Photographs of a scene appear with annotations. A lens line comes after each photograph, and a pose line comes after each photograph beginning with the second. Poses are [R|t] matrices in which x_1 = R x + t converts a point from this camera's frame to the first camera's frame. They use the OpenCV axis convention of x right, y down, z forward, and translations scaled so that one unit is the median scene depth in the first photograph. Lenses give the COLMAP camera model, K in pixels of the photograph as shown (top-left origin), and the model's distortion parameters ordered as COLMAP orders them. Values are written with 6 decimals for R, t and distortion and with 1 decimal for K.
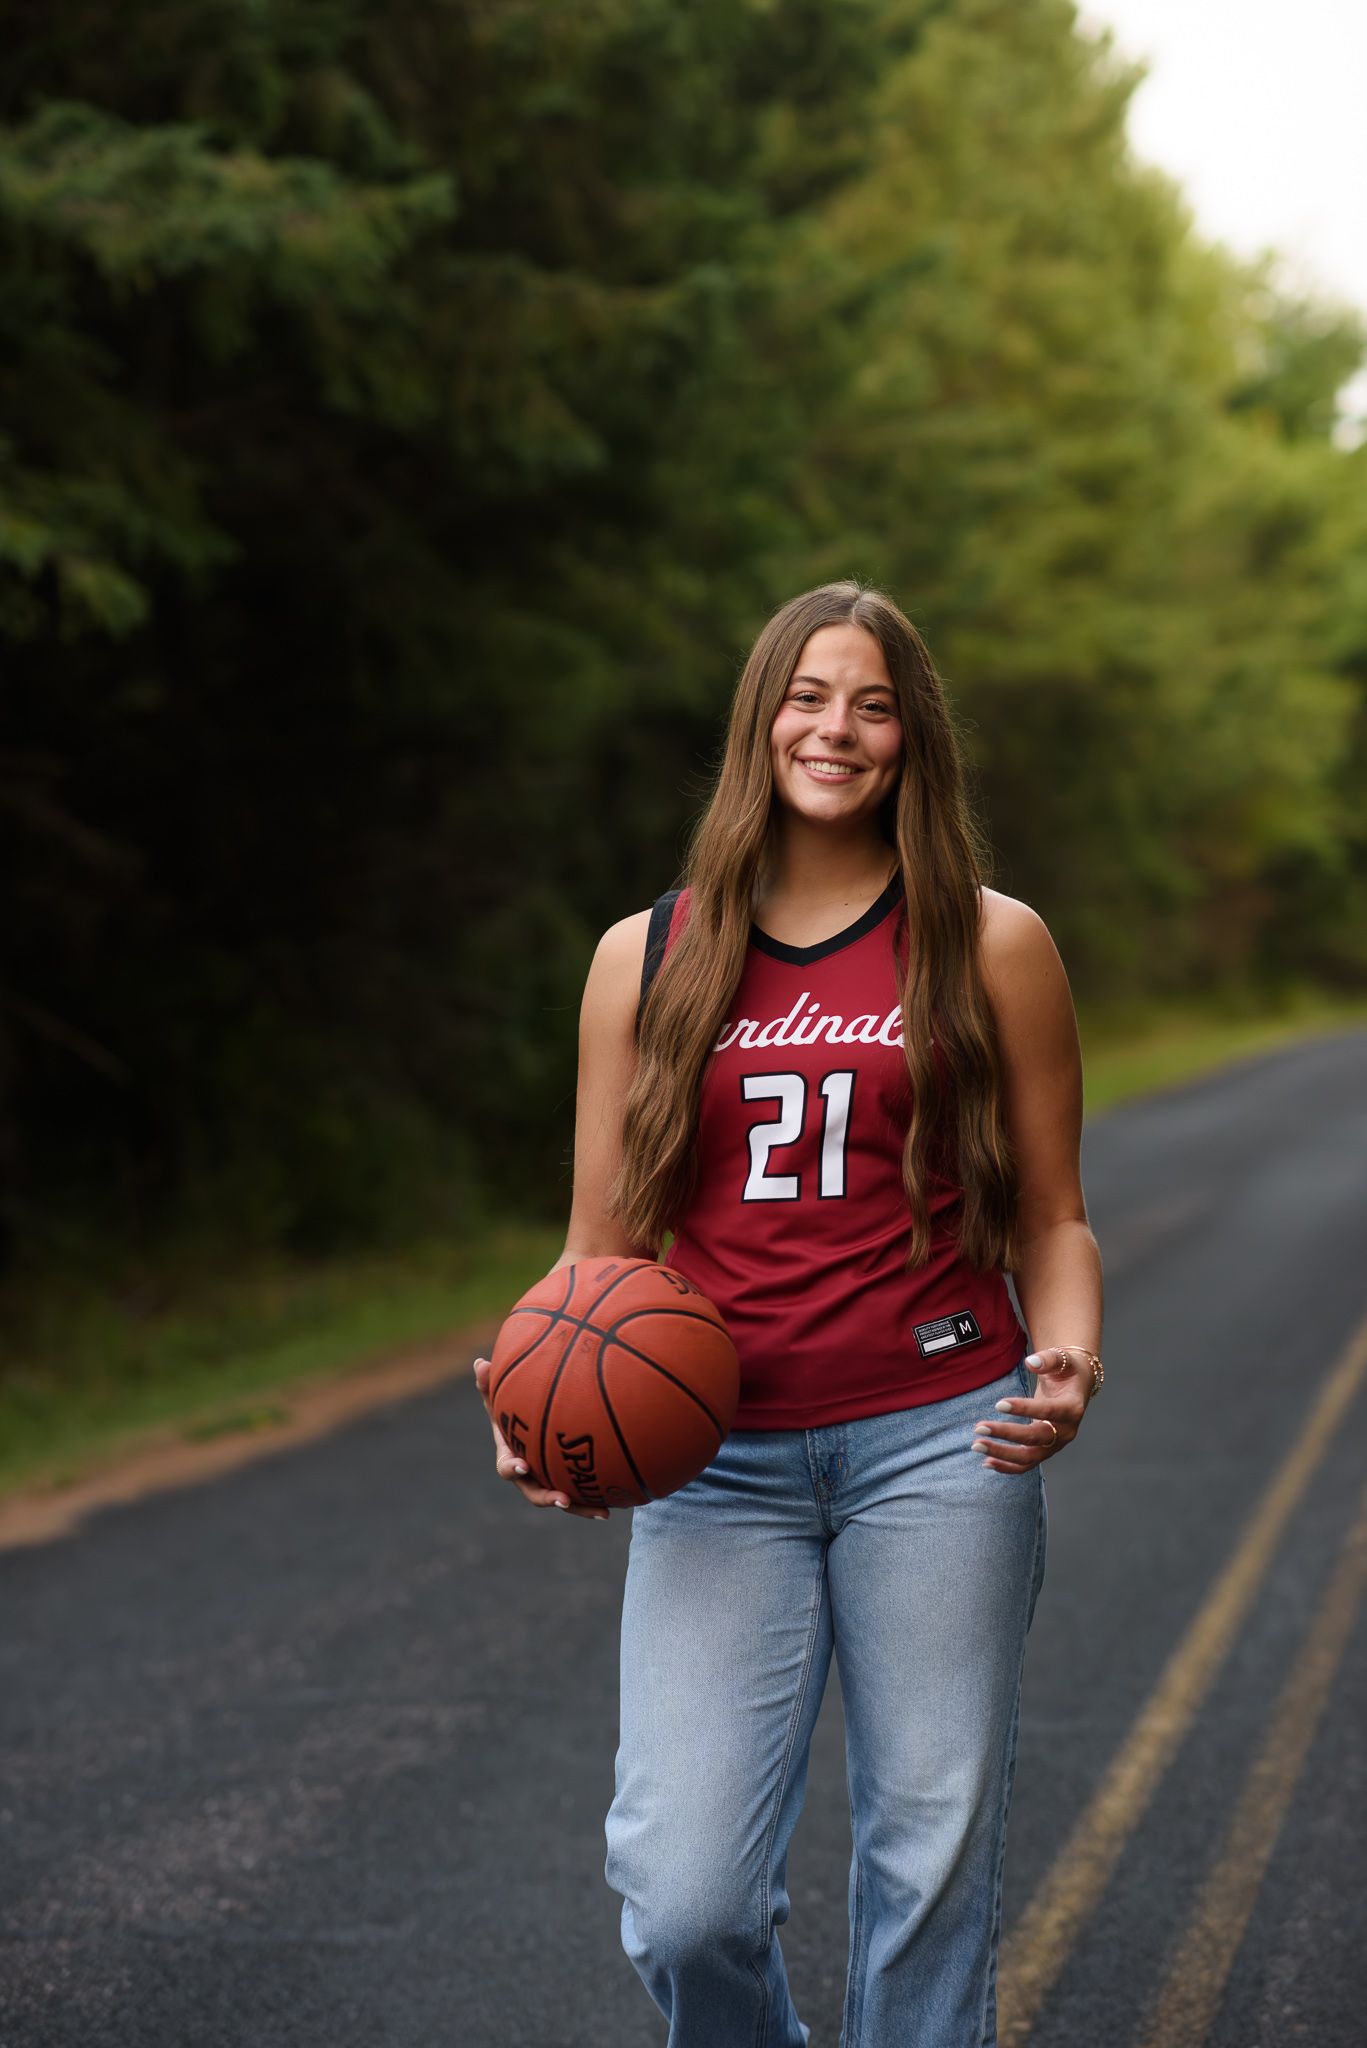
lens RADIAL K [[5205.6, 0, 683.5], [0, 5205.6, 1024.0], [0, 0, 1]] dist [-0.088464, 0.038009]
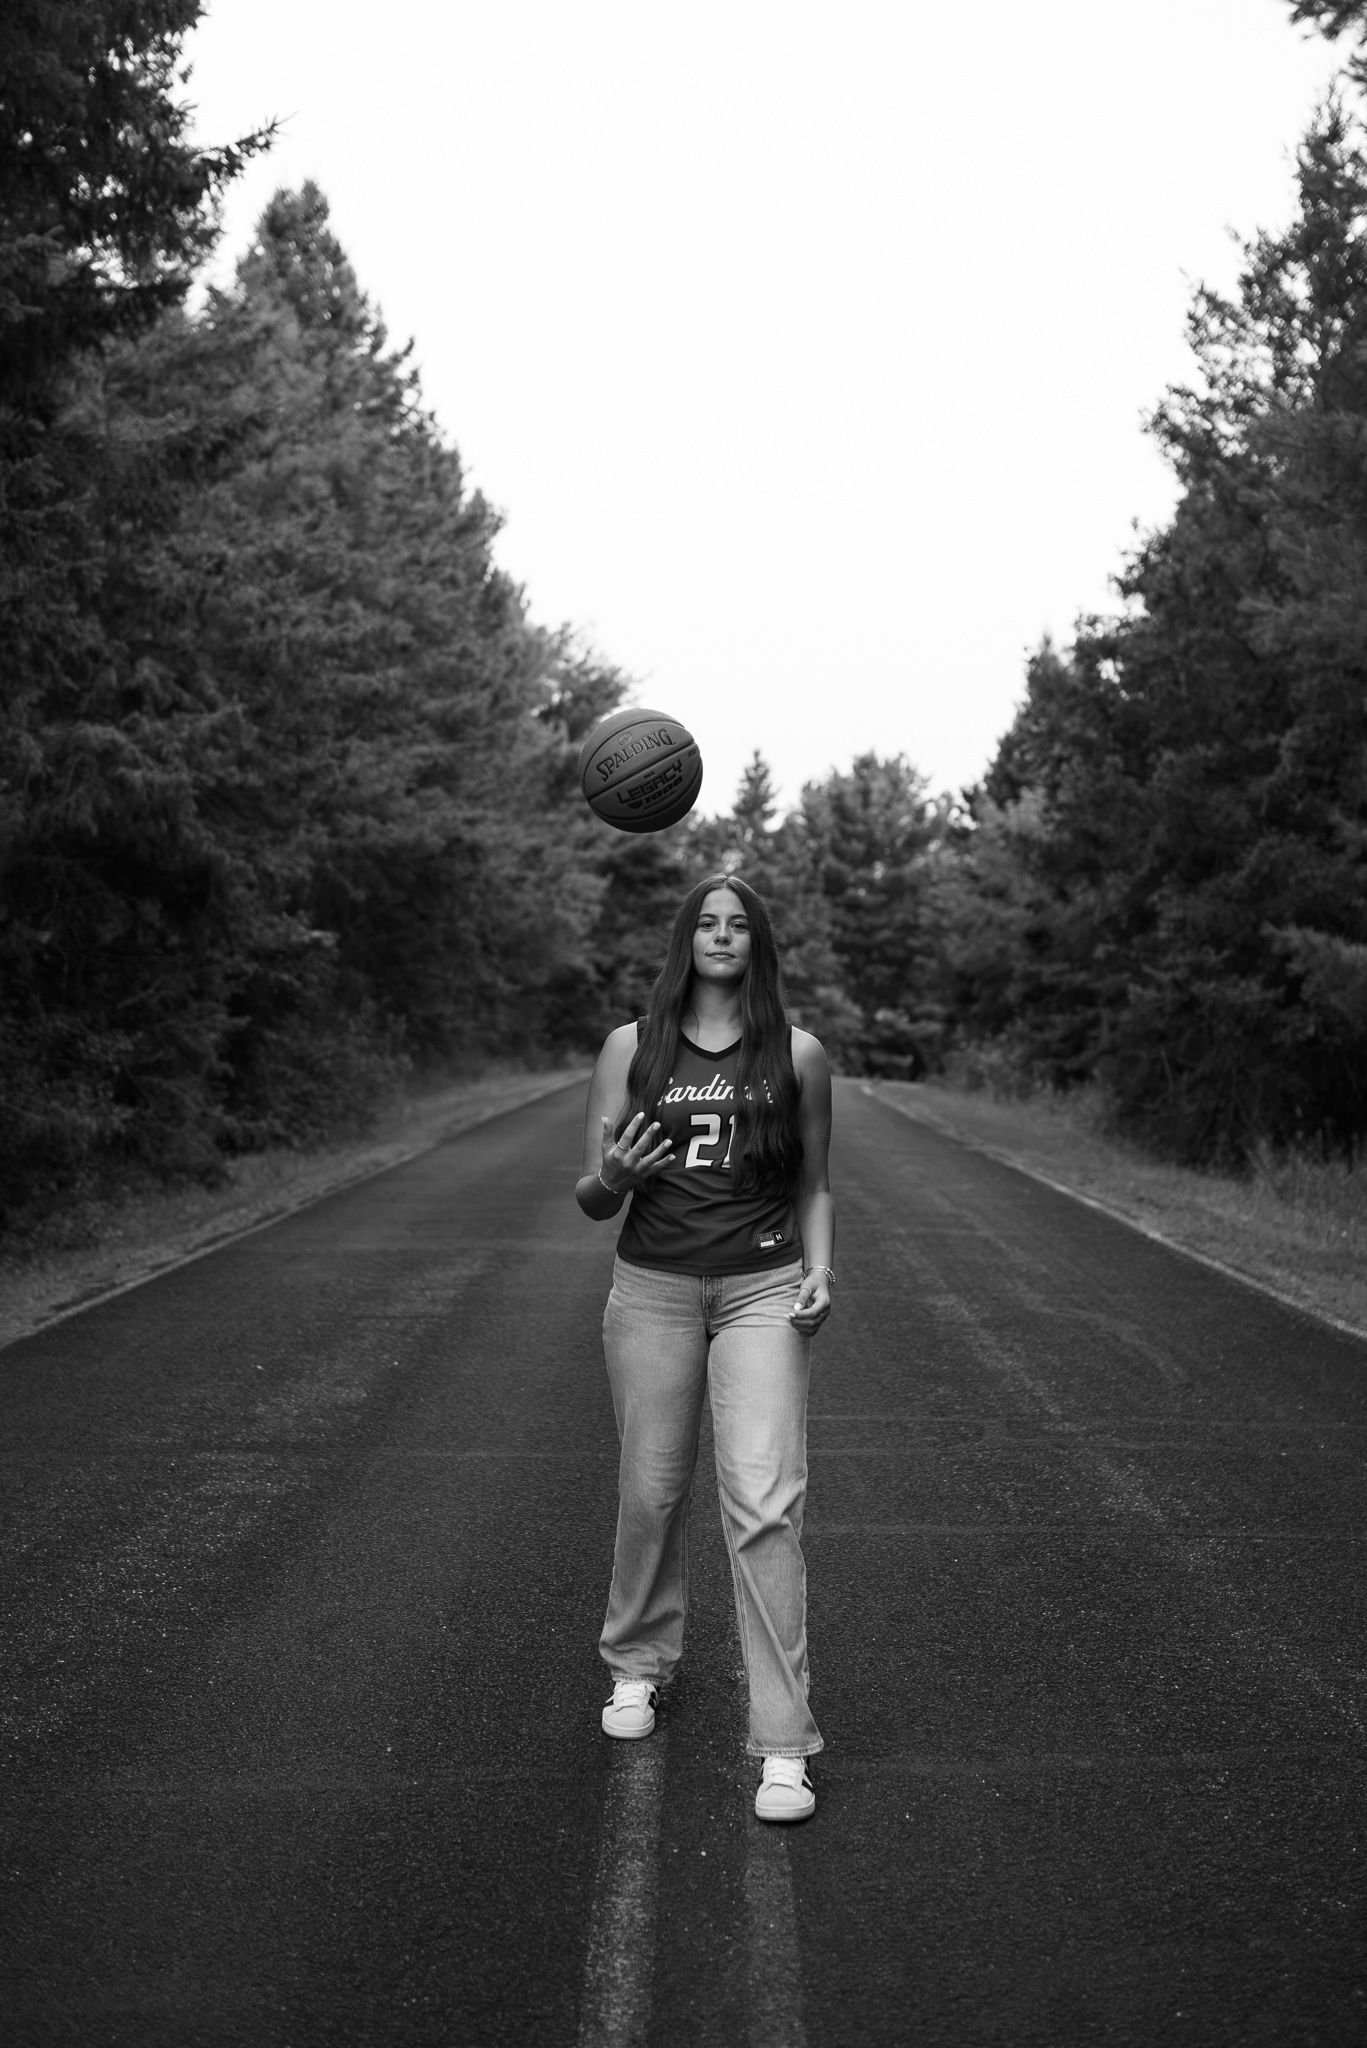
lens RADIAL K [[2456.5, 0, 687.4], [0, 2456.5, 898.6], [0, 0, 1]] dist [-0.010919, 0.003746]
pose [[0.986153, 0.036701, 0.161725, 0.032409], [-0.026265, 0.997460, -0.066203, -0.006763], [-0.163744, 0.061039, 0.984613, 0.269698]]
